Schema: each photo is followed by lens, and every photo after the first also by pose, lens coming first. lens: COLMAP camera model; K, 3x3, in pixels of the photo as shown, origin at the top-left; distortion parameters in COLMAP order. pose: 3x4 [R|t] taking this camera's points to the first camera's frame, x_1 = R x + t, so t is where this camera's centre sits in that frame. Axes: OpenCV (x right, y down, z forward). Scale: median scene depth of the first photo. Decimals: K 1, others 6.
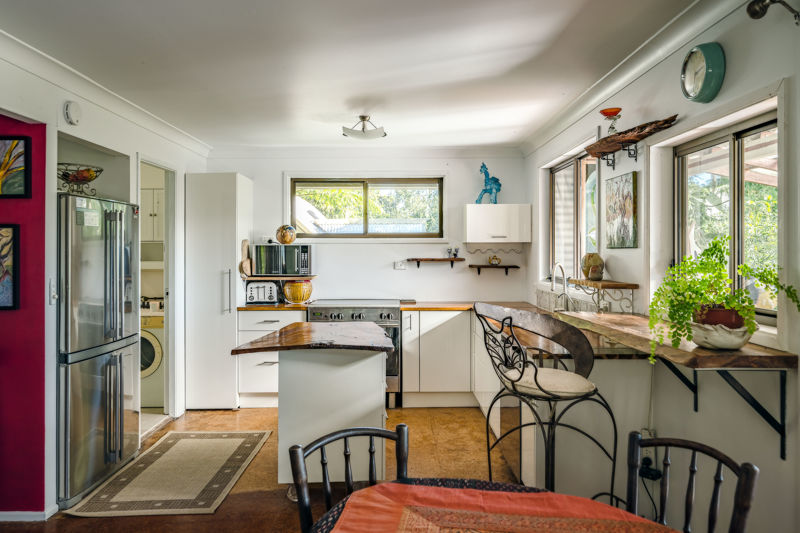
lens RADIAL K [[590.1, 0, 400.0], [0, 590.1, 266.5], [0, 0, 1]] dist [0.000054, -0.000004]
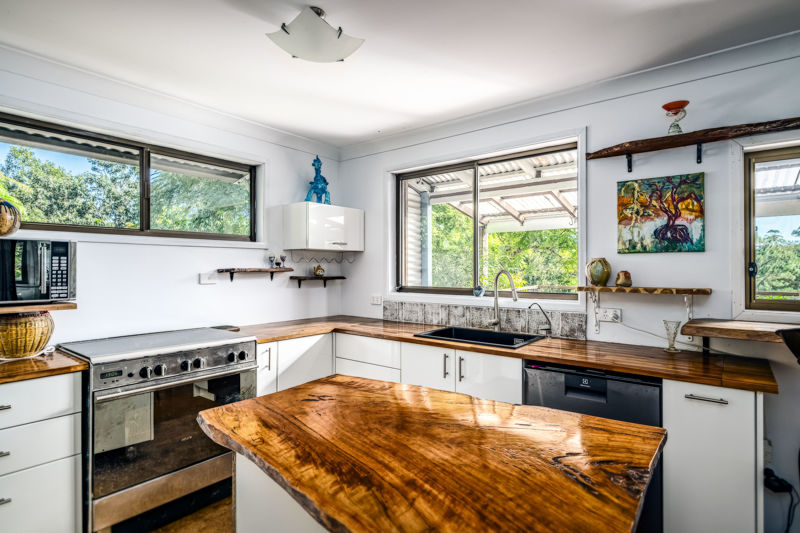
lens RADIAL K [[415.7, 0, 400.0], [0, 415.7, 266.5], [0, 0, 1]] dist [0.001966, 0.000202]
pose [[0.626160, 0.006005, 0.779671, -0.244931], [0.019942, 0.999520, -0.023713, 0.000143], [-0.779440, 0.030397, 0.625740, 0.519047]]
